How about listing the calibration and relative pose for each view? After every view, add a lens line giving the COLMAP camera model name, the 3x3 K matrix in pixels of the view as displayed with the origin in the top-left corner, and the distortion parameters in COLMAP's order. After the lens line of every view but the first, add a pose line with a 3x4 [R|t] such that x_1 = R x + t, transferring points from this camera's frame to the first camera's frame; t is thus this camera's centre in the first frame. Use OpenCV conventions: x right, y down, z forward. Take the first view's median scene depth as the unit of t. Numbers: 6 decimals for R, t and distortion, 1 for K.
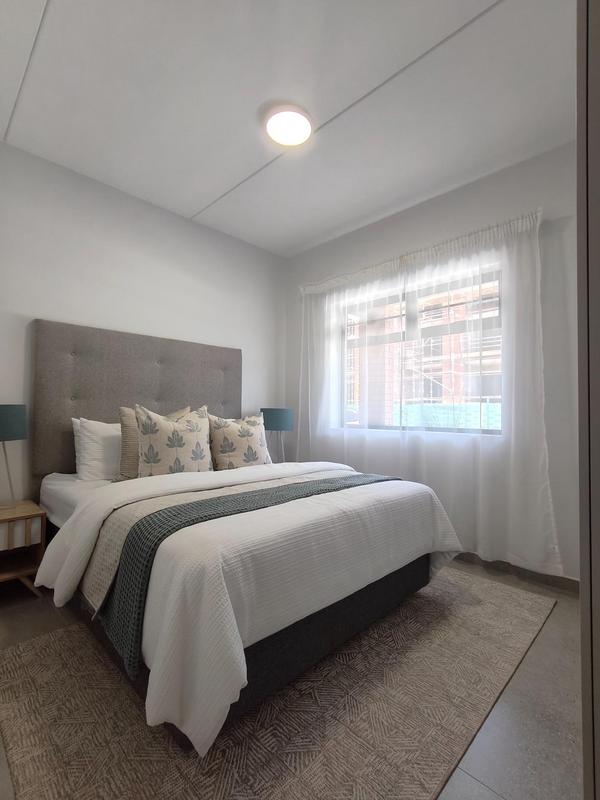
lens RADIAL K [[376.3, 0, 300.7], [0, 376.3, 405.1], [0, 0, 1]] dist [0.002789, 0.000584]
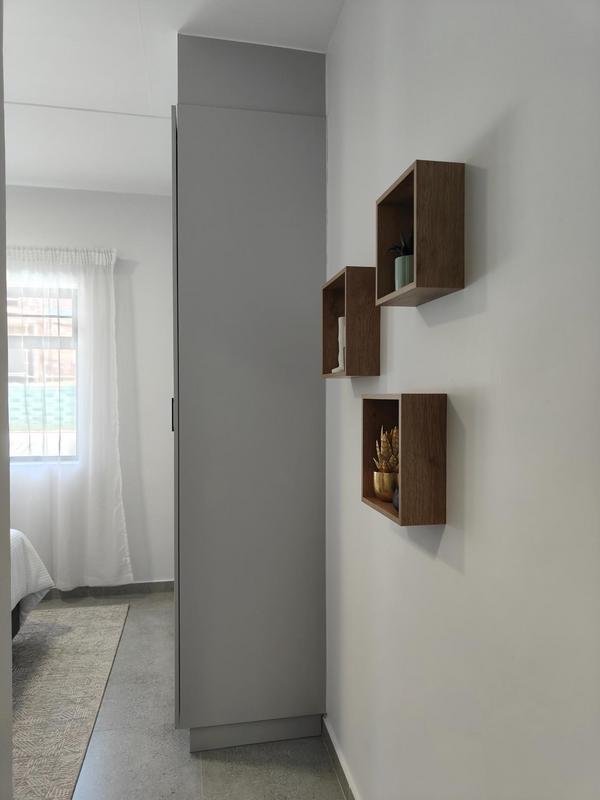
lens RADIAL K [[552.4, 0, 300.0], [0, 552.4, 400.0], [0, 0, 1]] dist [0.003585, 0.001266]
pose [[0.567615, -0.015095, 0.823156, -0.369920], [-0.013623, 0.999523, 0.027723, -0.147001], [-0.823181, -0.026950, 0.567139, -0.339220]]
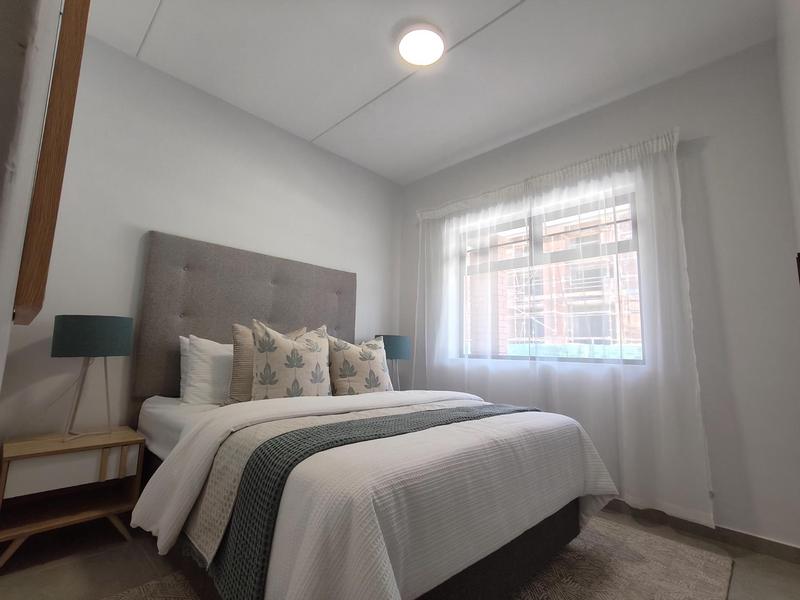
lens RADIAL K [[381.2, 0, 397.7], [0, 381.2, 301.6], [0, 0, 1]] dist [0.001186, 0.006220]
pose [[0.999821, 0.018346, -0.004547, -0.073944], [-0.018733, 0.993833, -0.109294, 0.044564], [0.002514, 0.109360, 0.993999, 0.065623]]
